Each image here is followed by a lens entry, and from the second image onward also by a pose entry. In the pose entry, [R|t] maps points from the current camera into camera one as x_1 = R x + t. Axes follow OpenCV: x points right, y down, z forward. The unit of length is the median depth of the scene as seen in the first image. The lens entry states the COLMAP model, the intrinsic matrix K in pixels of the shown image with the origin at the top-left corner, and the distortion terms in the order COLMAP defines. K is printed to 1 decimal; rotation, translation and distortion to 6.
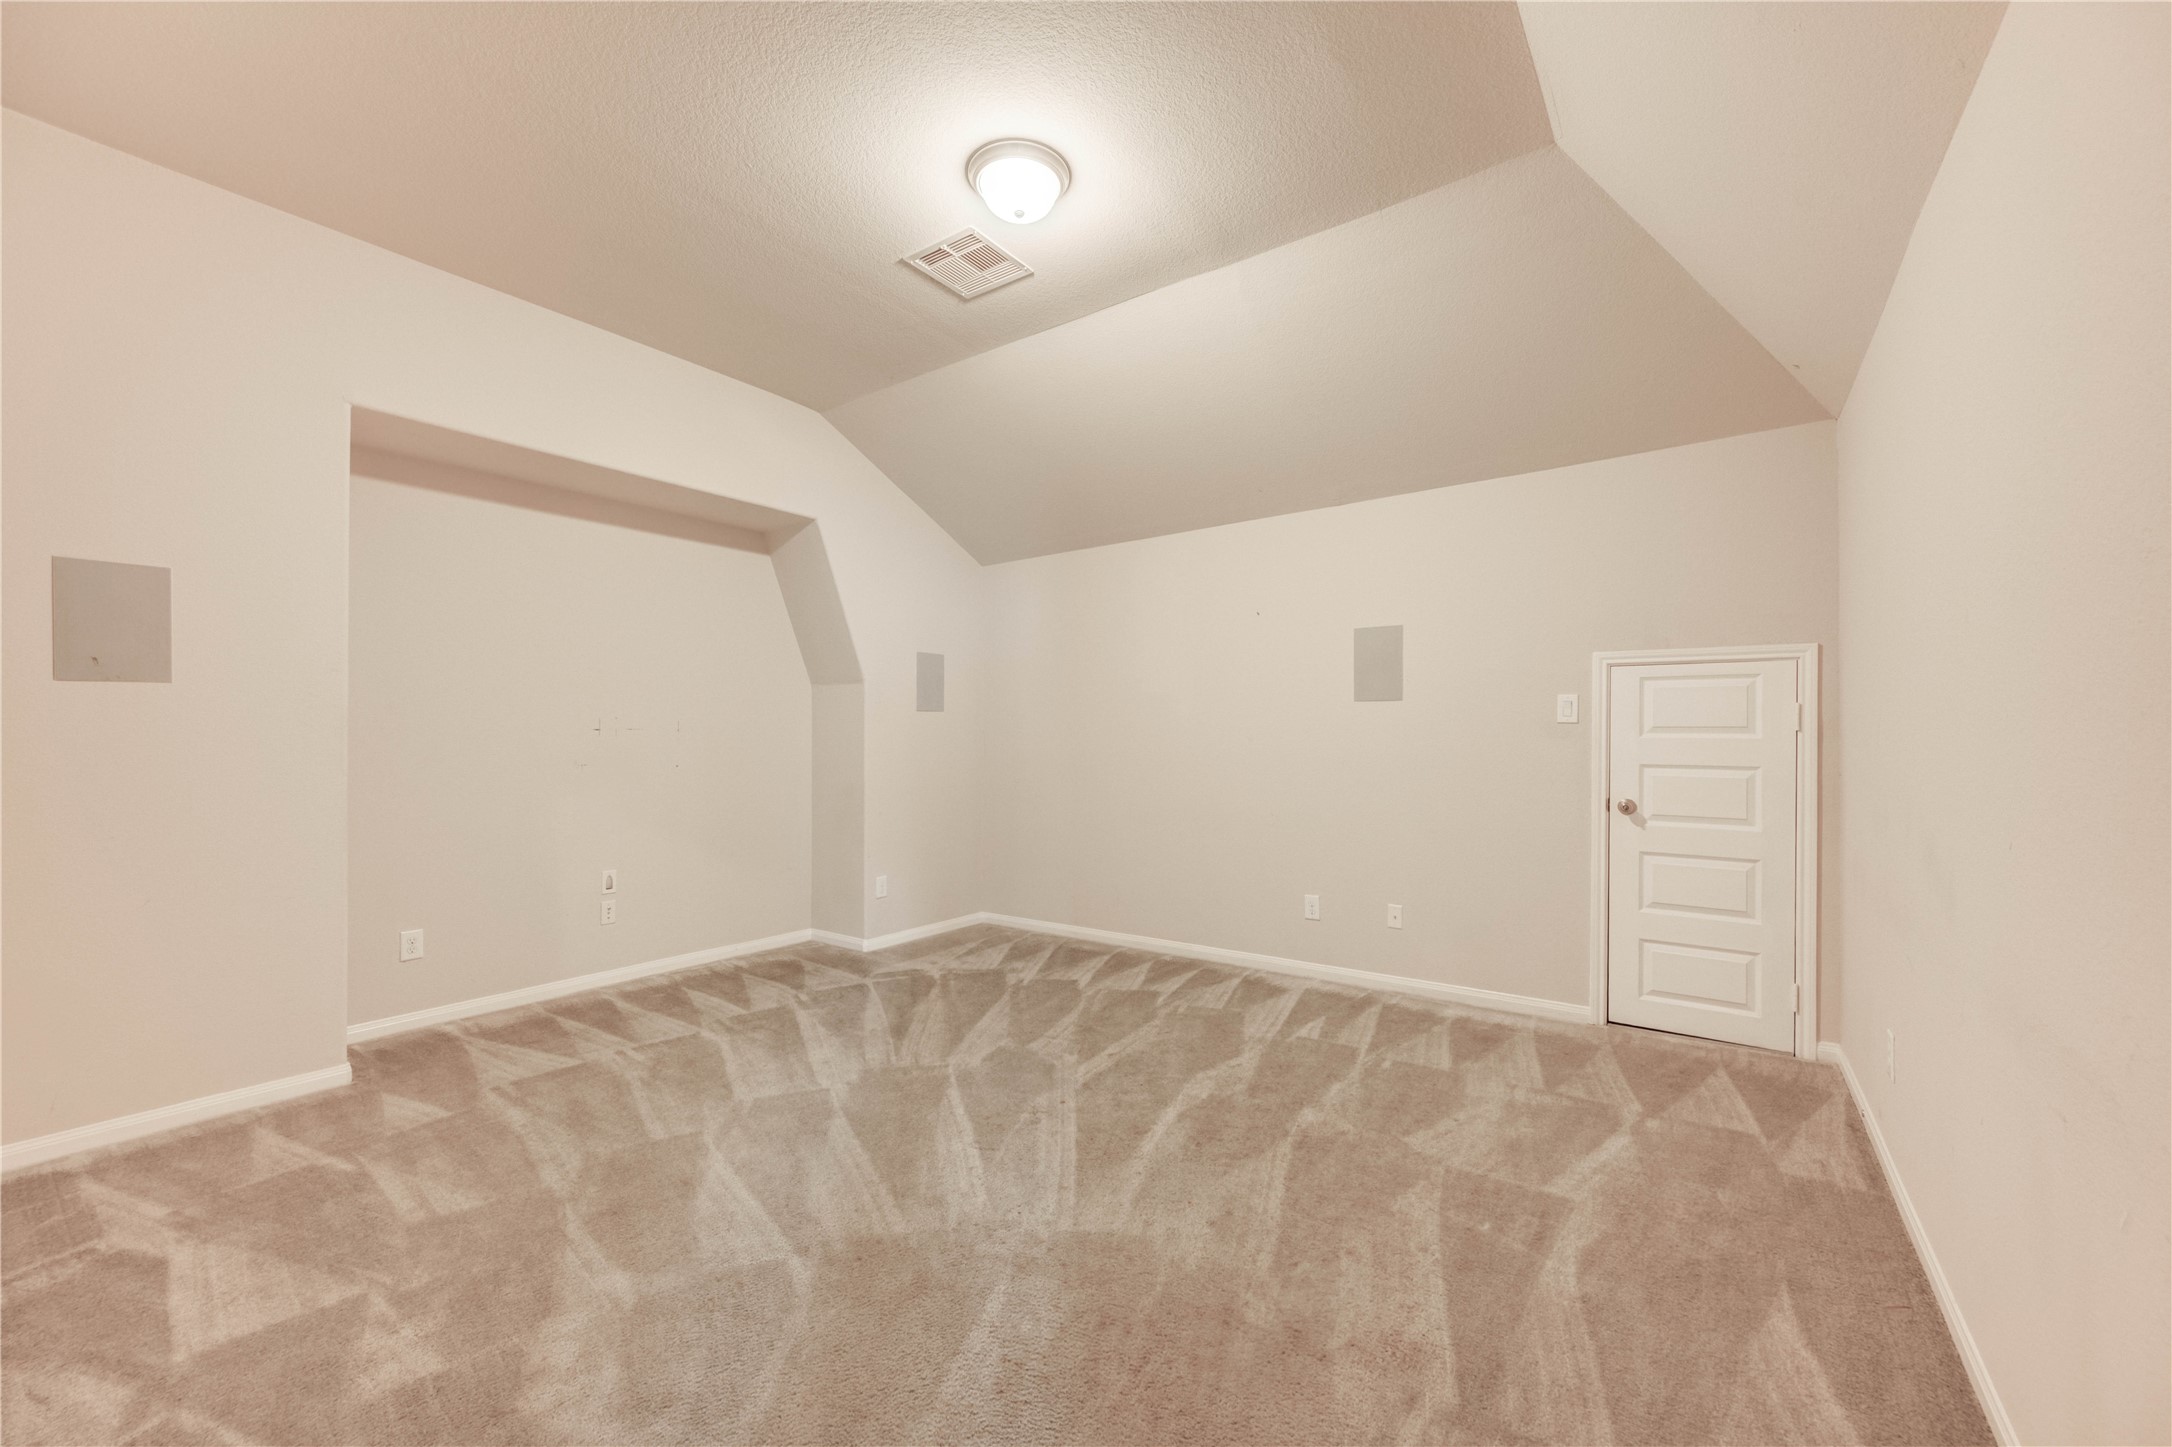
lens RADIAL K [[870.5, 0, 1088.6], [0, 870.5, 733.0], [0, 0, 1]] dist [0.000669, -0.001323]
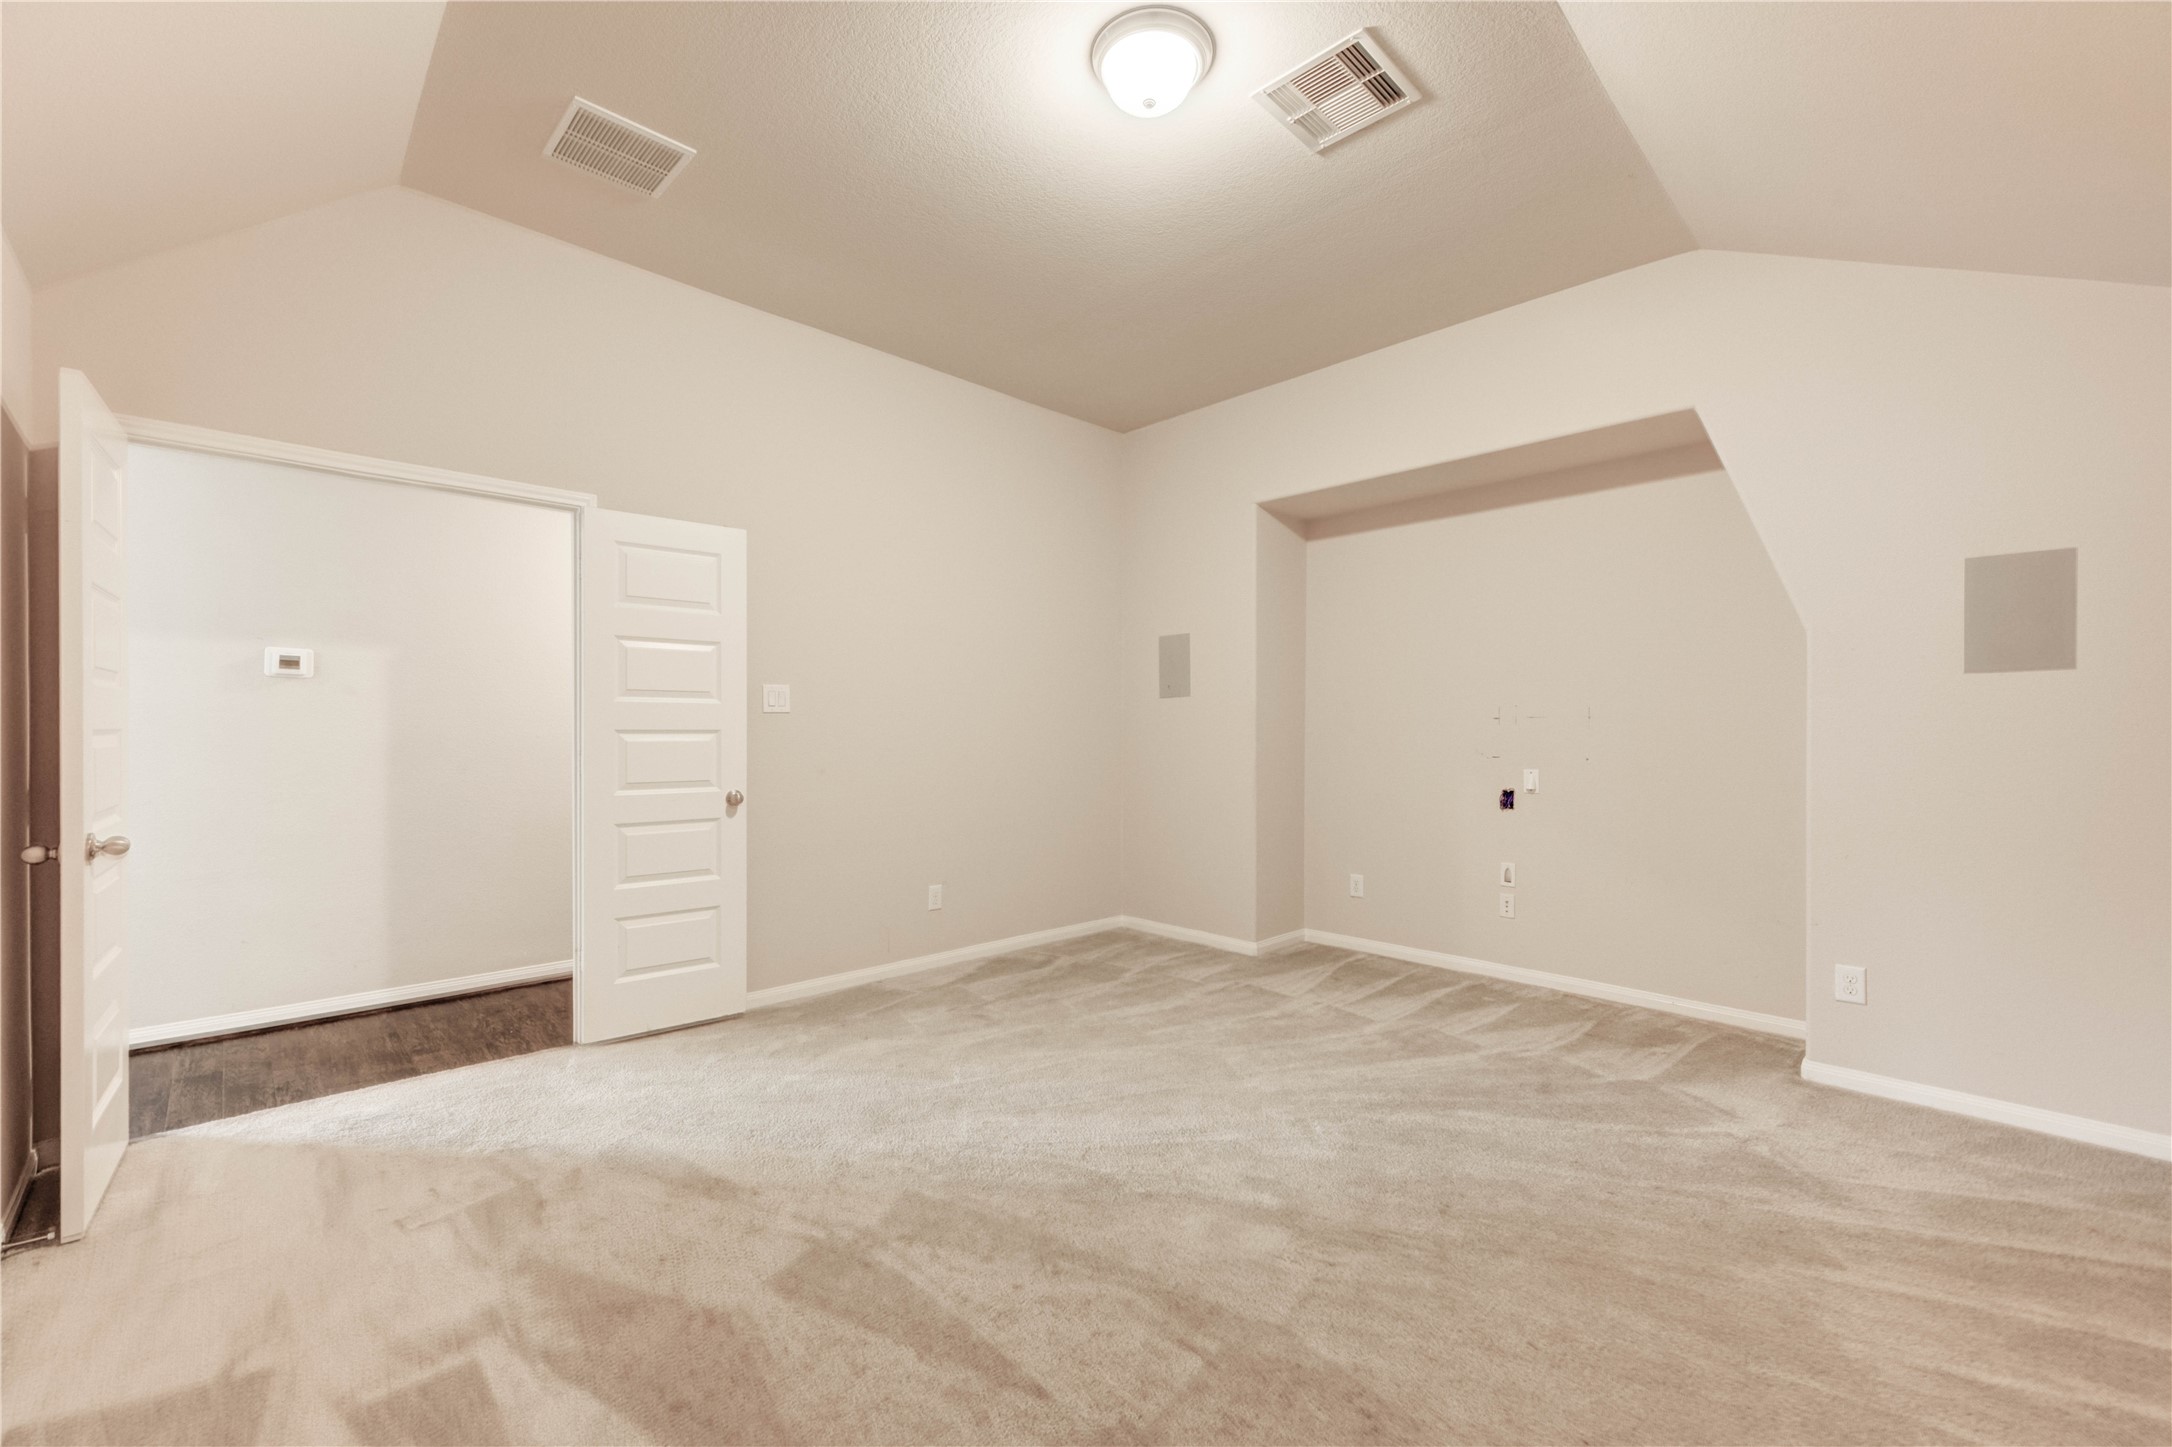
lens RADIAL K [[870.5, 0, 1052.6], [0, 870.5, 728.5], [0, 0, 1]] dist [0.000669, -0.001323]
pose [[-0.201571, -0.000867, -0.979473, 0.578260], [0.006991, 0.999973, -0.002324, 0.008271], [0.979449, -0.007316, -0.201560, 0.804263]]
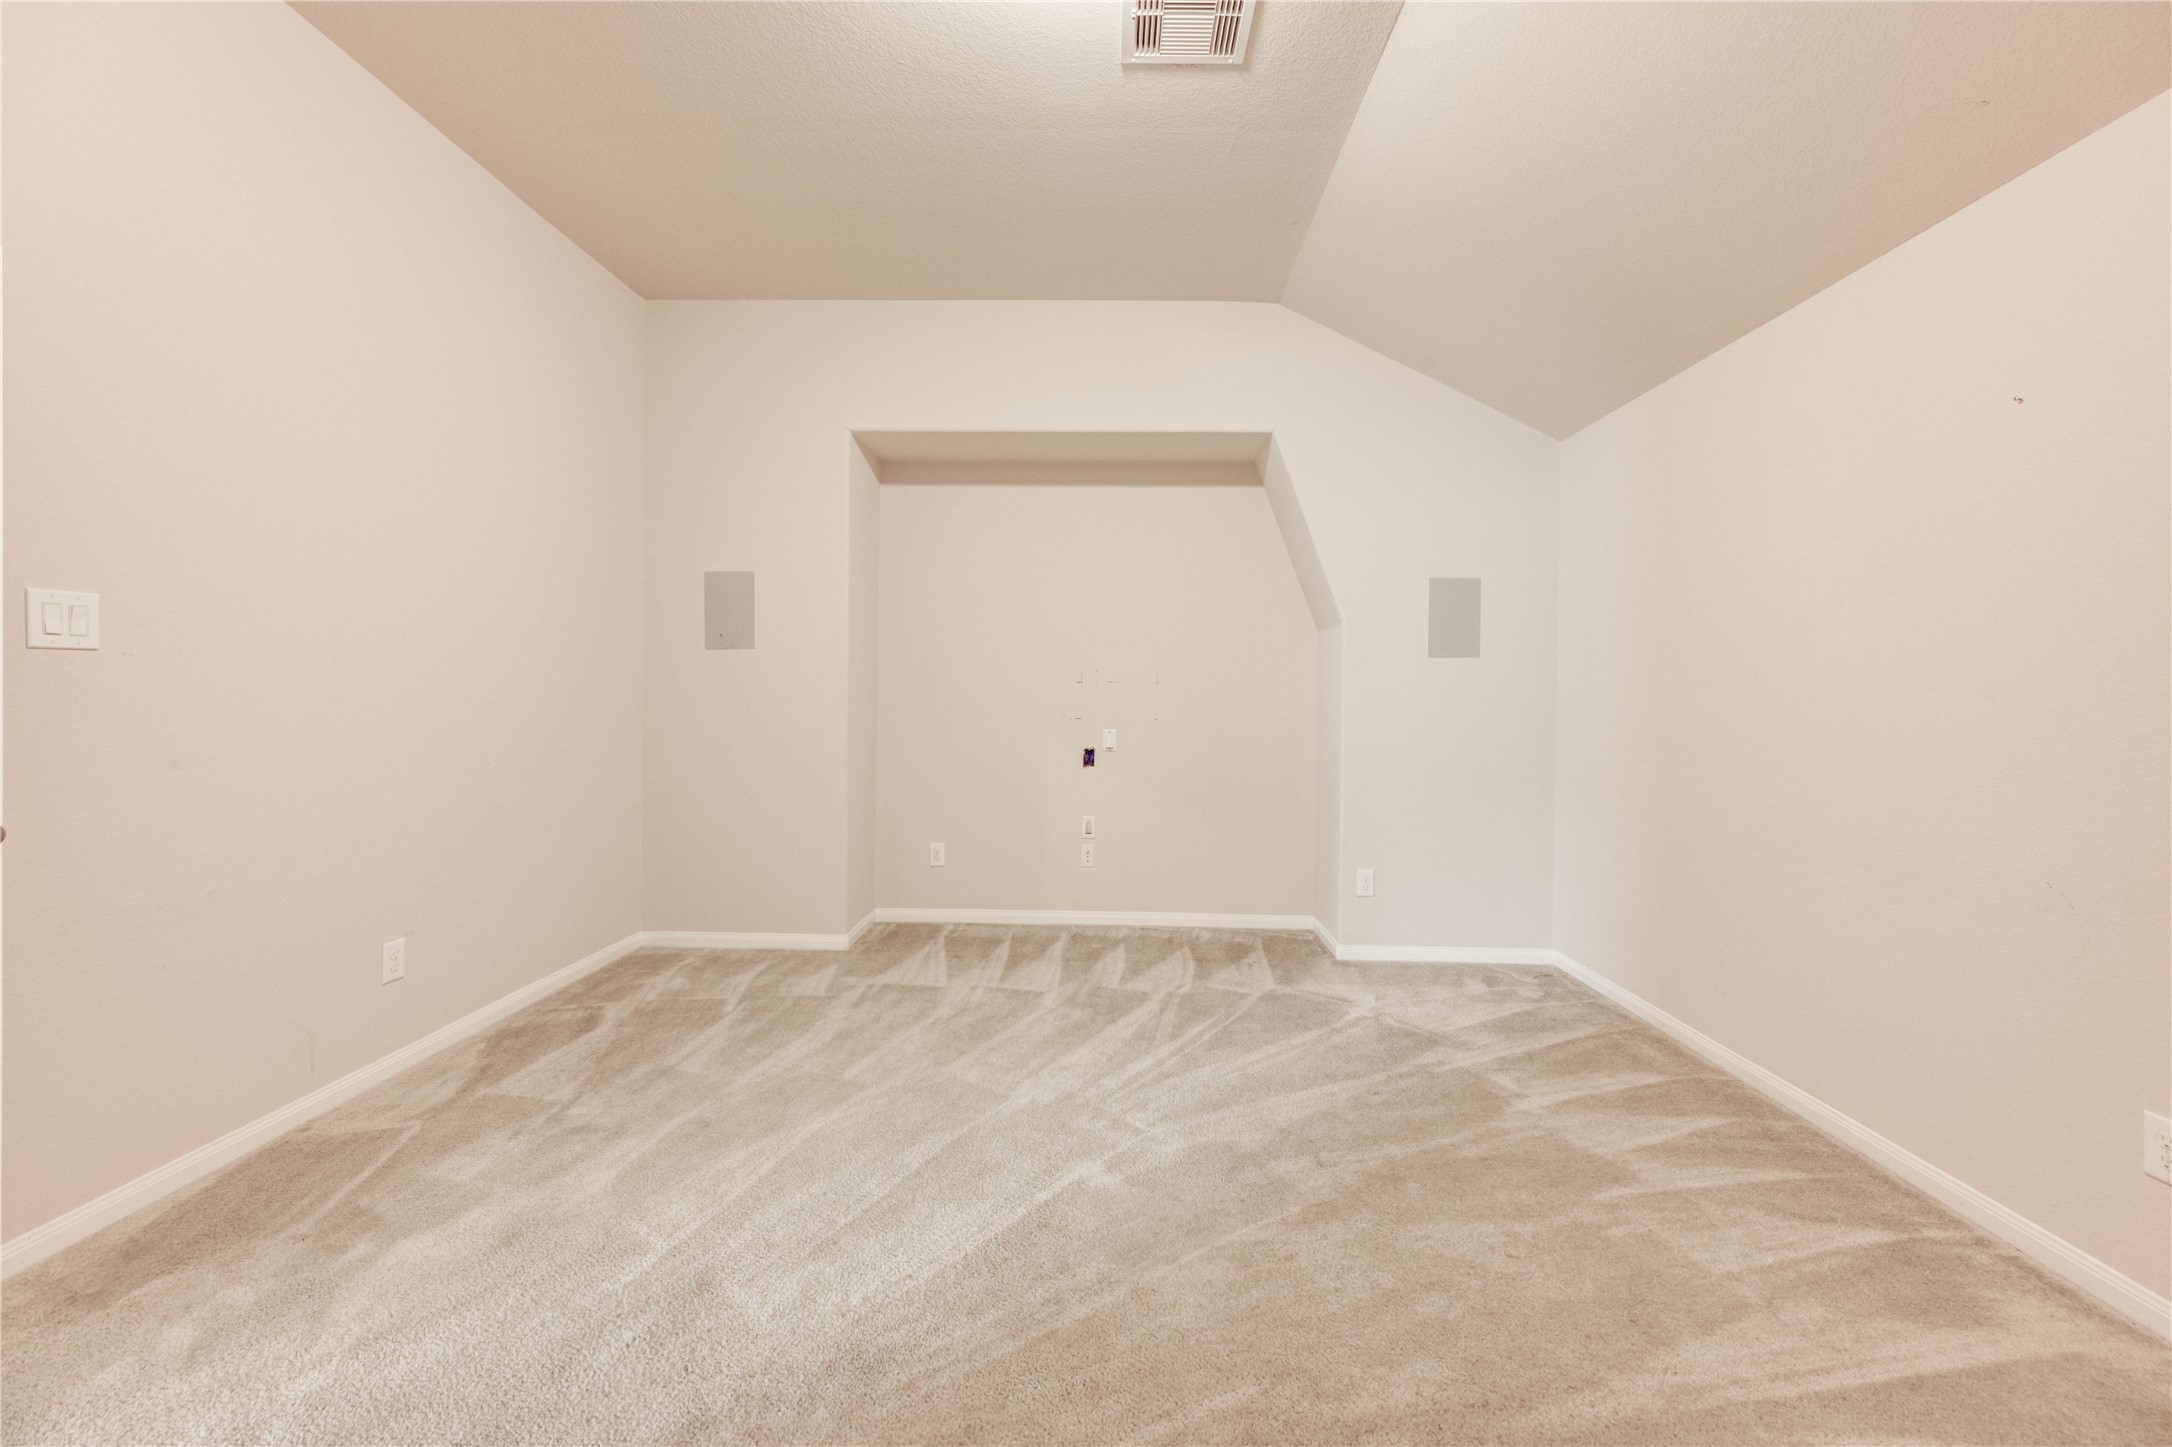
lens RADIAL K [[870.5, 0, 1081.2], [0, 870.5, 697.4], [0, 0, 1]] dist [0.000669, -0.001323]
pose [[0.551833, 0.011388, -0.833877, 0.362668], [-0.004586, 0.999933, 0.010621, 0.005047], [0.833942, -0.002037, 0.551848, 0.477344]]
